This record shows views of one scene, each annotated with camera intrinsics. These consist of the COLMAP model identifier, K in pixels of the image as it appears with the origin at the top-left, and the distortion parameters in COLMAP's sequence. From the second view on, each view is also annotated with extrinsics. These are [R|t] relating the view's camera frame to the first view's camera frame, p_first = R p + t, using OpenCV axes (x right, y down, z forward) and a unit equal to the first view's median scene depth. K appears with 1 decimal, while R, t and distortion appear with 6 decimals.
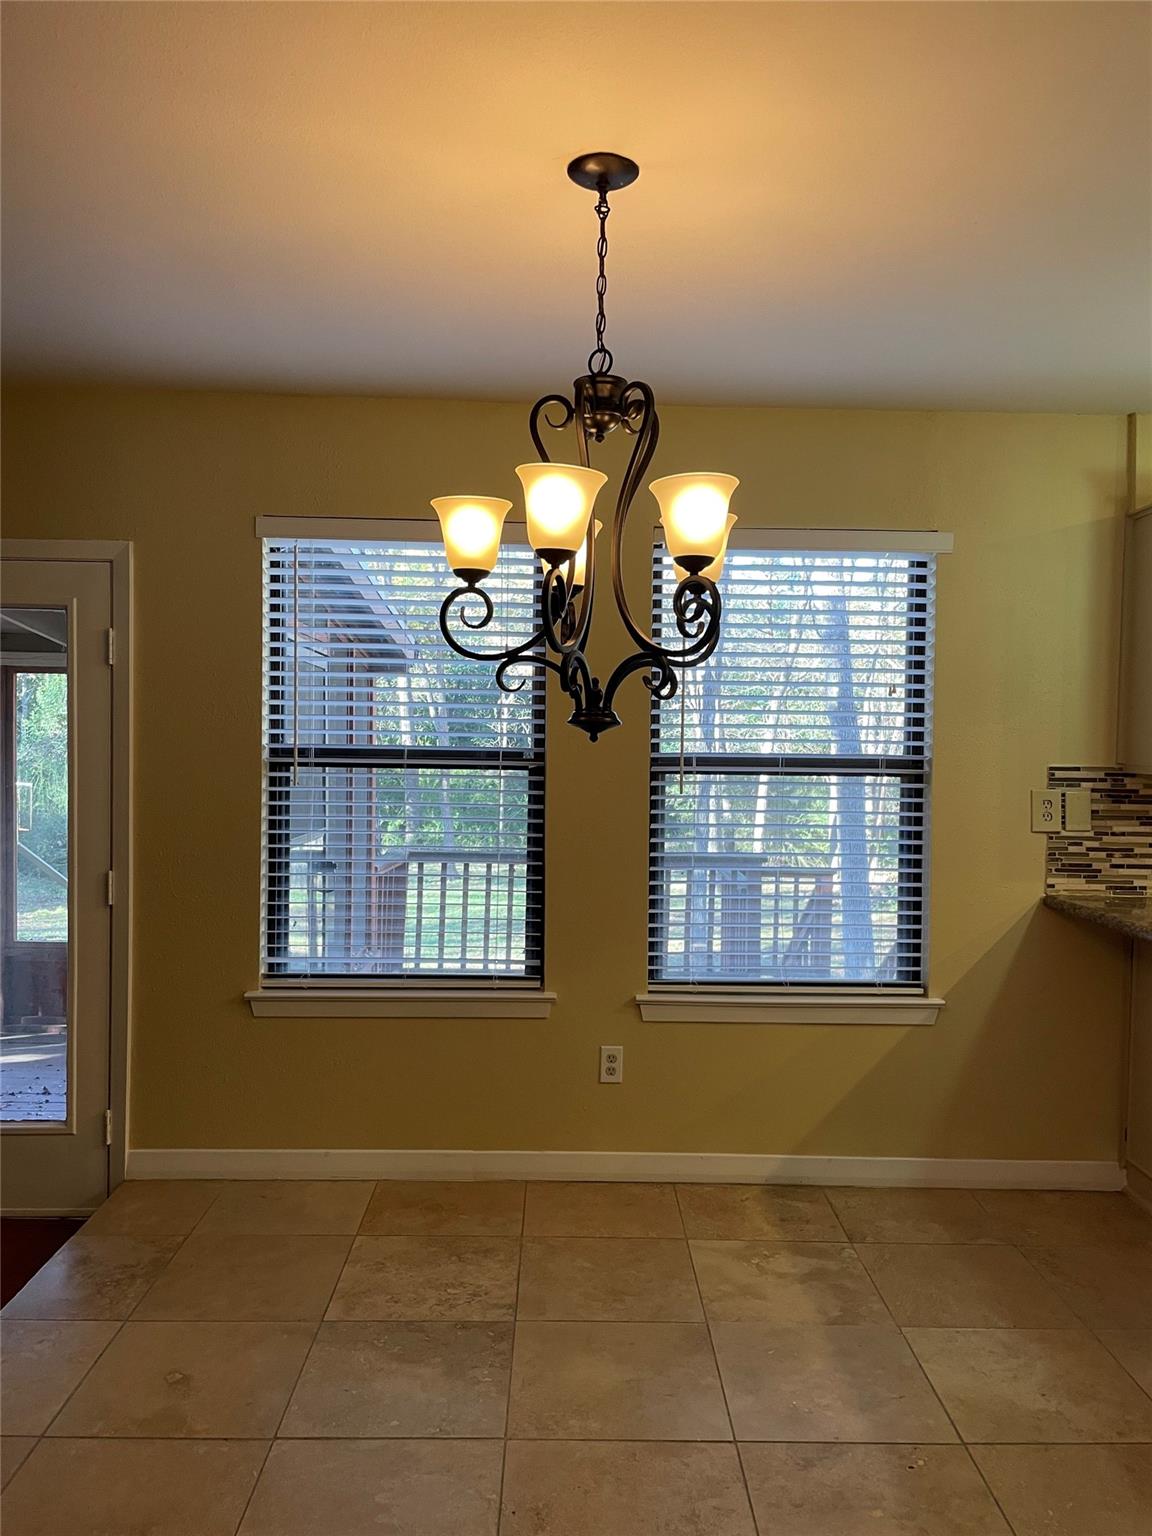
lens RADIAL K [[1156.5, 0, 583.1], [0, 1156.5, 773.5], [0, 0, 1]] dist [0.091339, -0.115177]
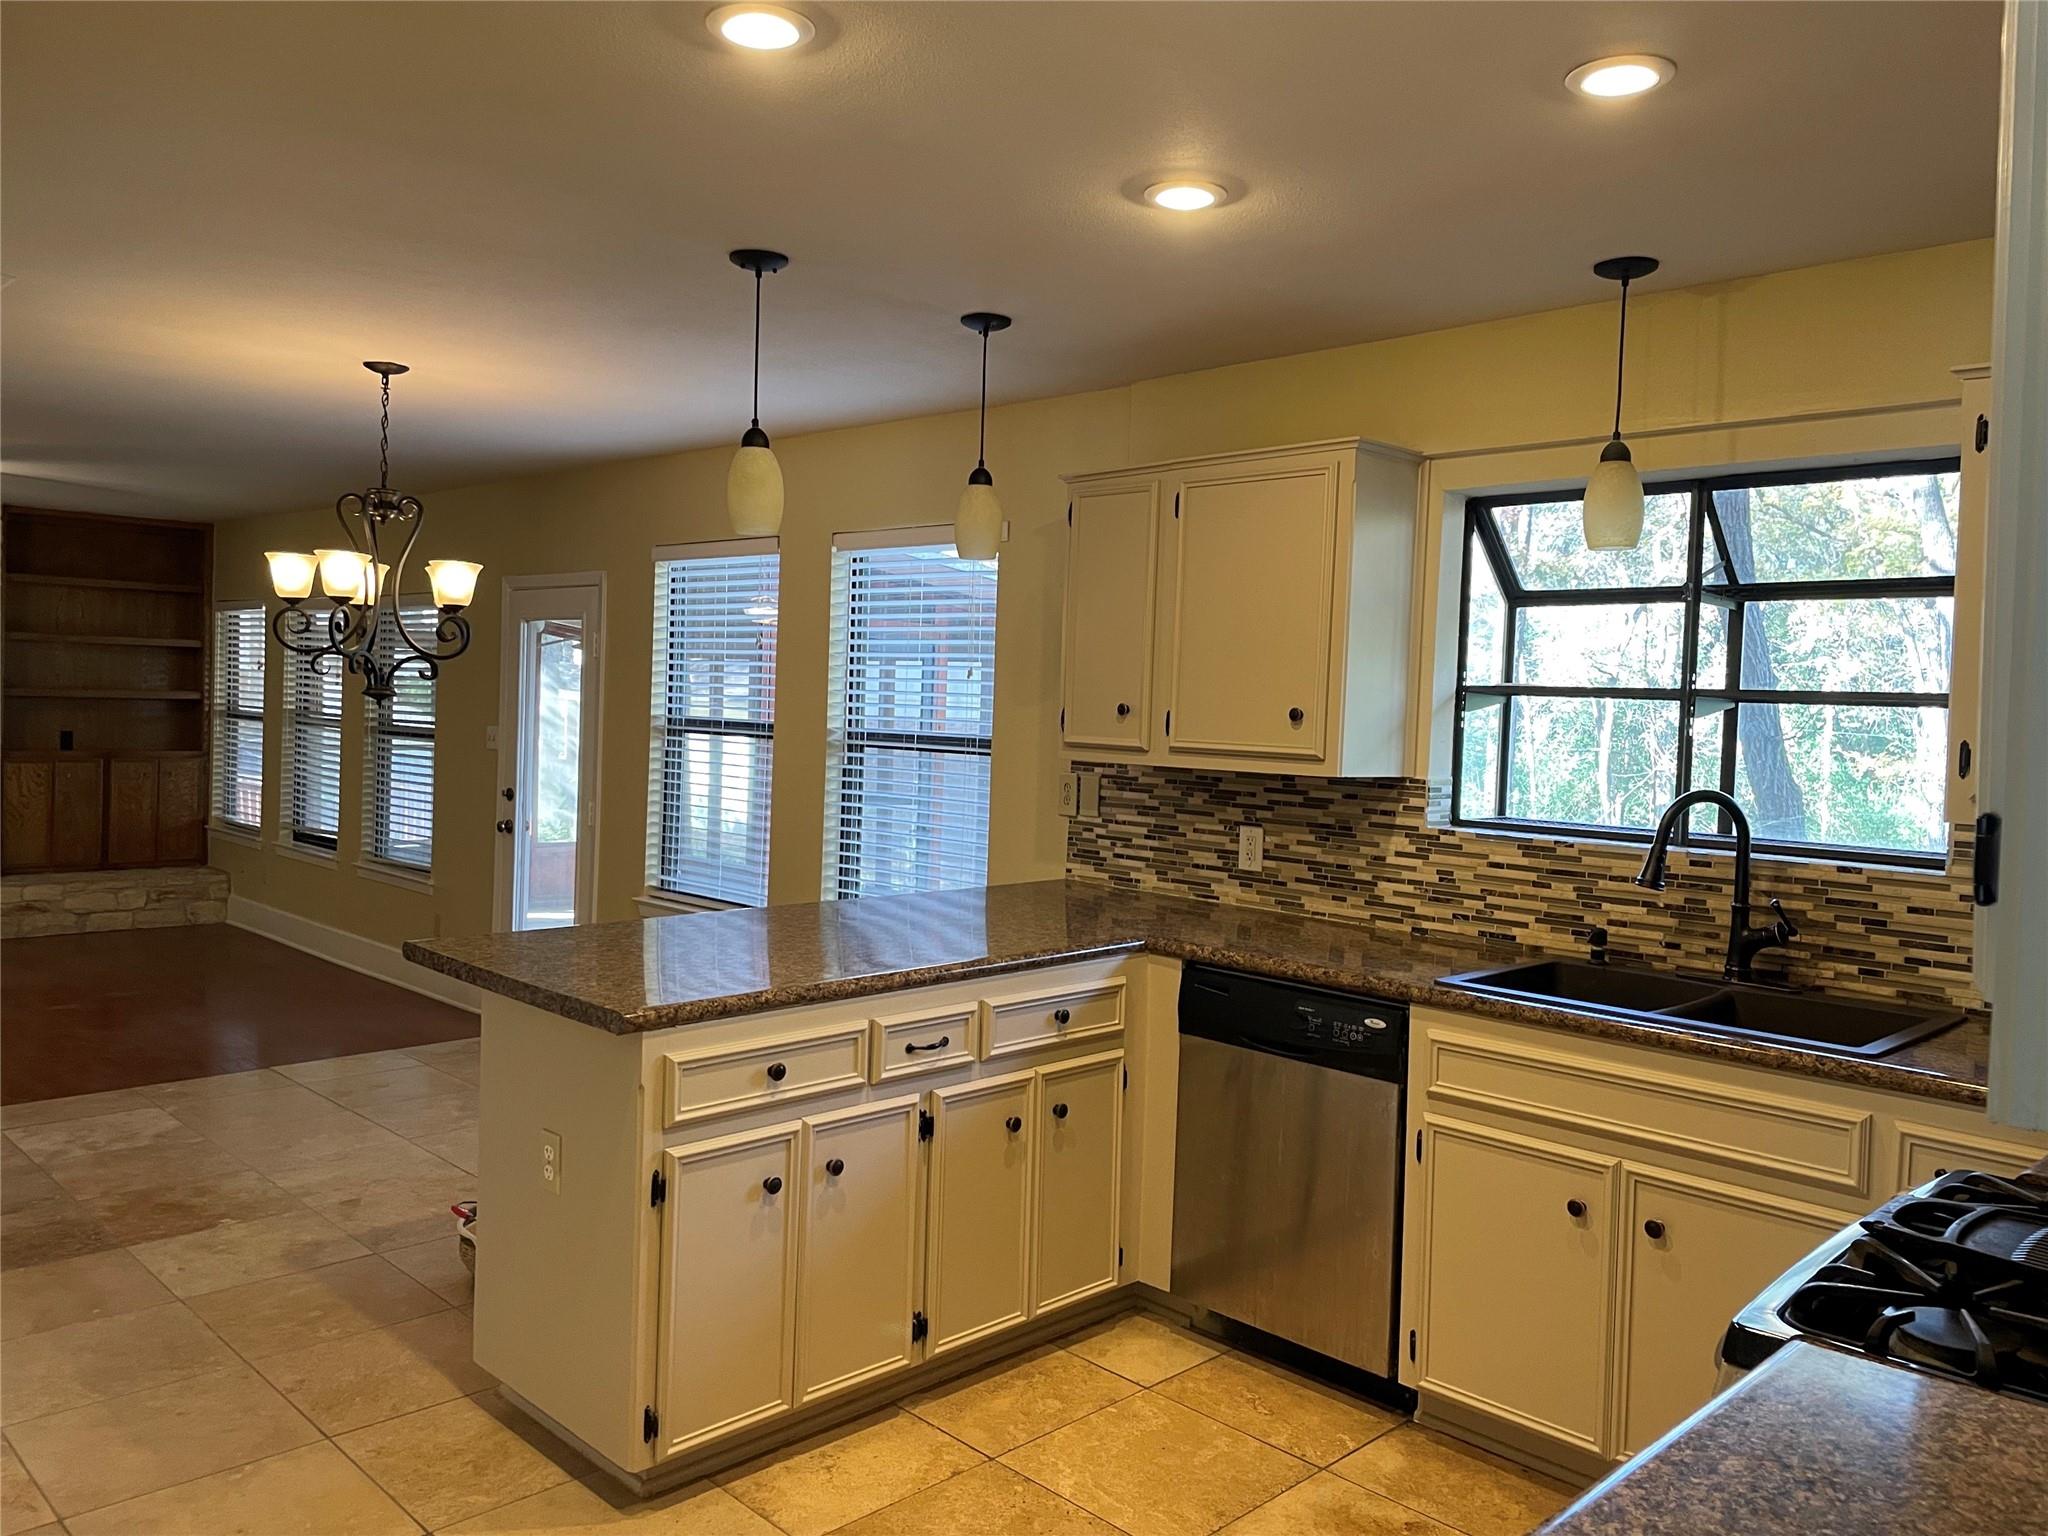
lens RADIAL K [[1541.9, 0, 1035.6], [0, 1541.9, 757.5], [0, 0, 1]] dist [0.091339, -0.115177]
pose [[0.691168, 0.034947, -0.721848, 1.316670], [-0.065555, 0.997744, -0.014466, 0.021436], [0.719714, 0.057319, 0.691900, 0.073982]]
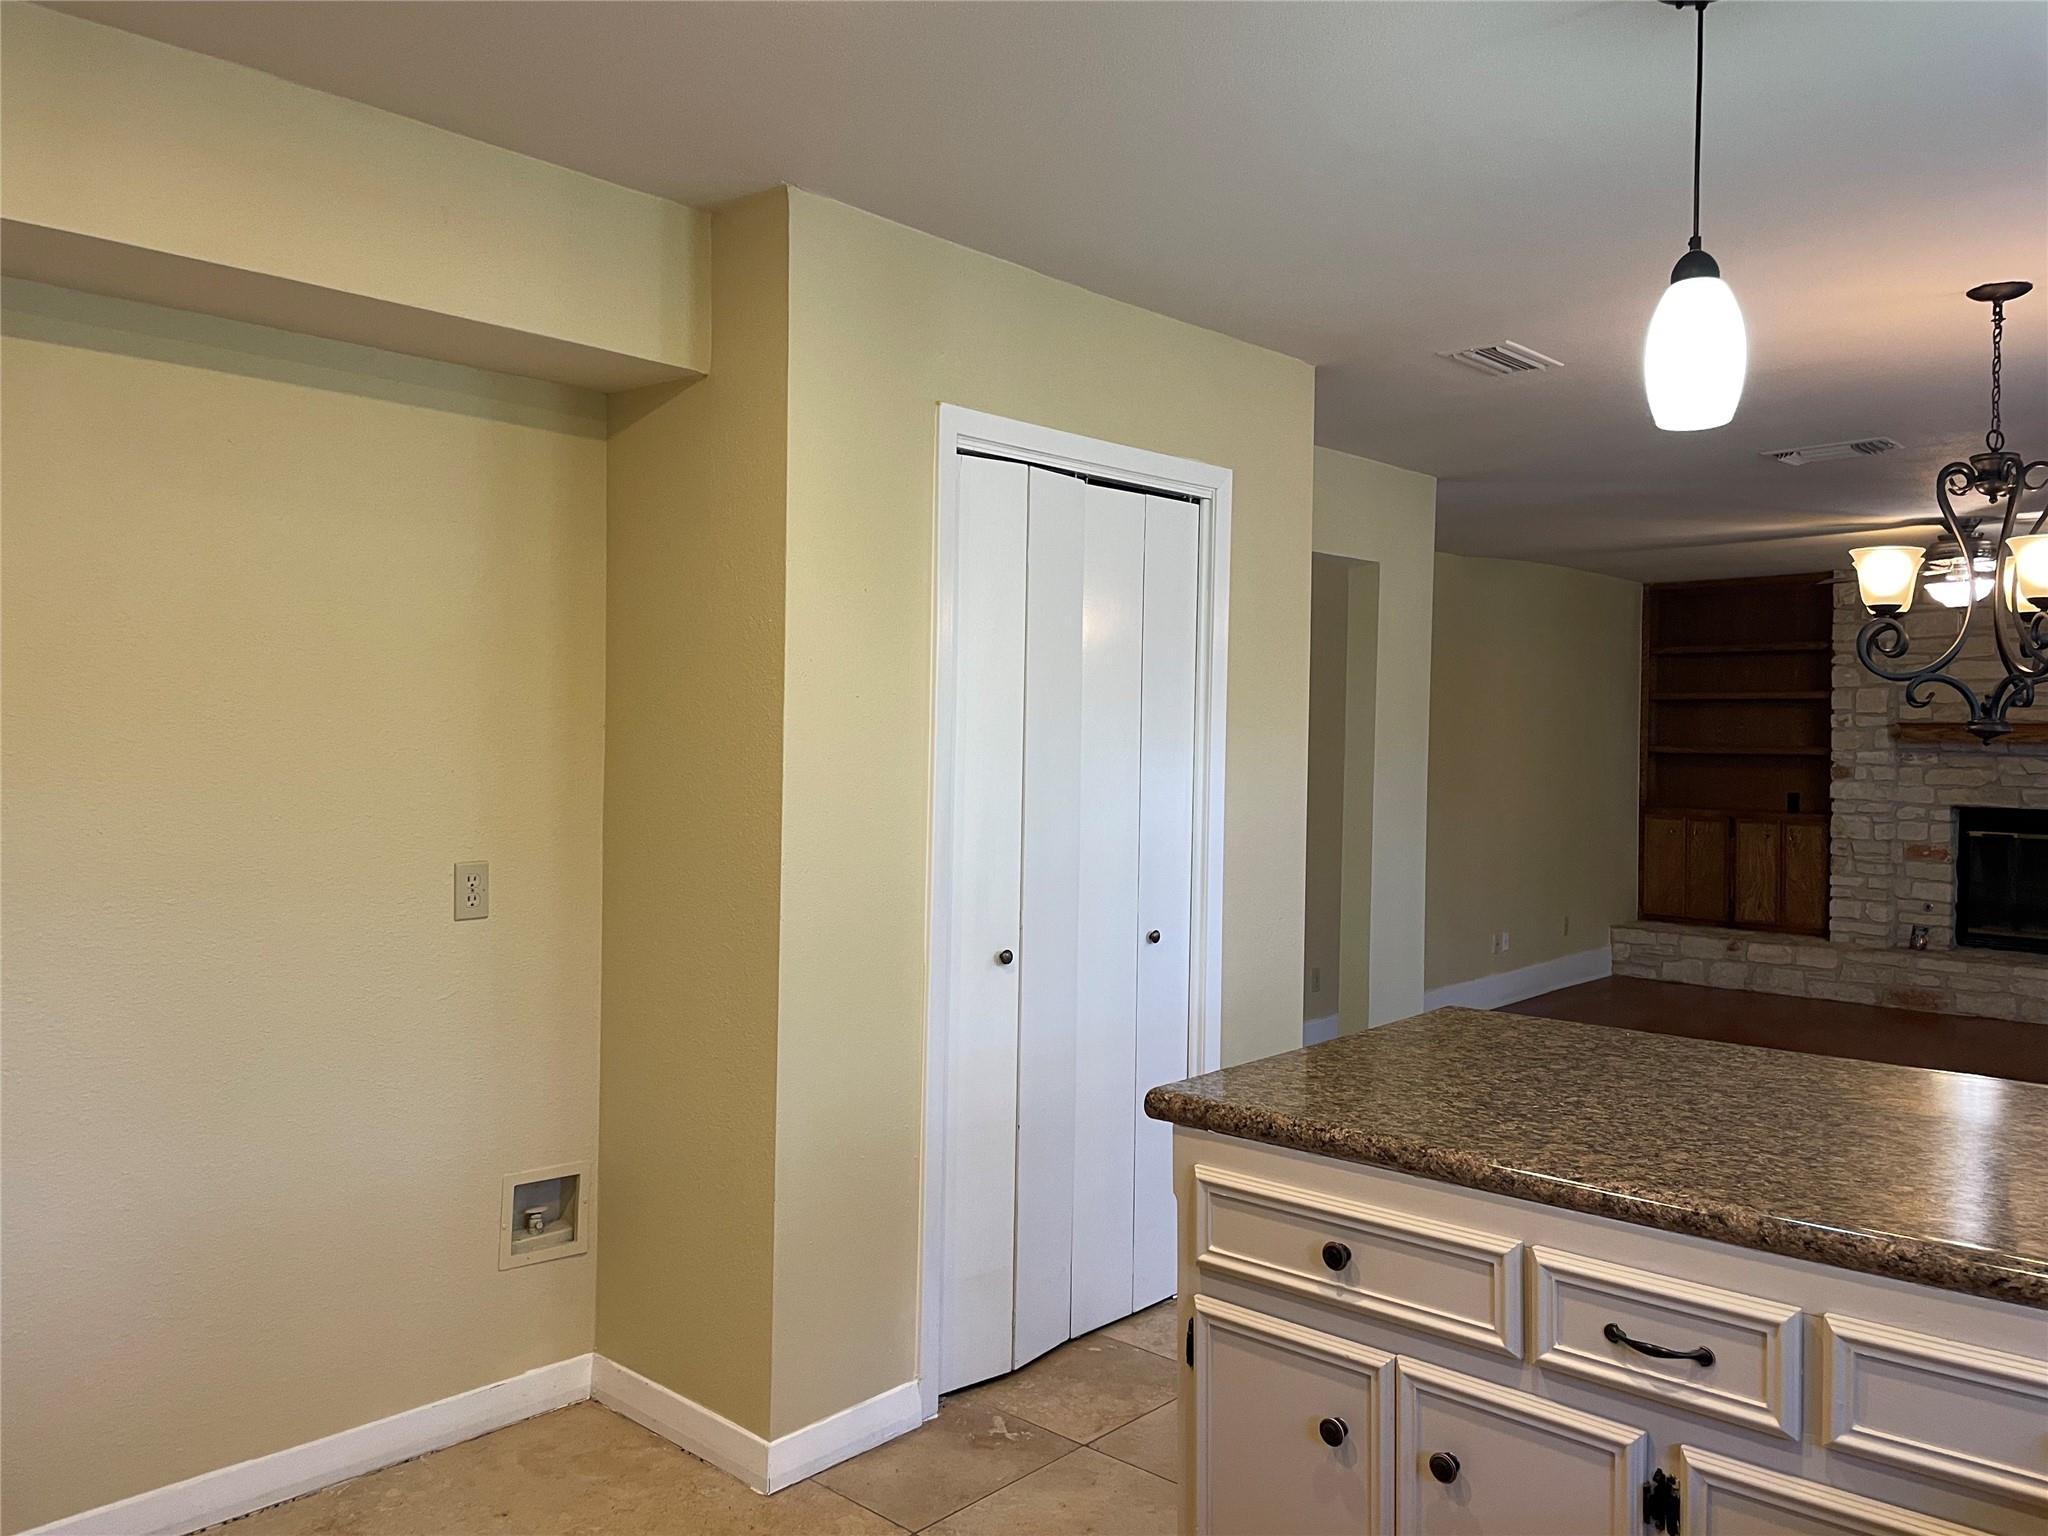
lens RADIAL K [[1541.9, 0, 1041.0], [0, 1541.9, 748.3], [0, 0, 1]] dist [0.091339, -0.115177]
pose [[-0.684339, -0.015012, -0.729010, 1.104184], [-0.064804, 0.997084, 0.040300, -0.004006], [0.726279, 0.074821, -0.683316, 0.812330]]
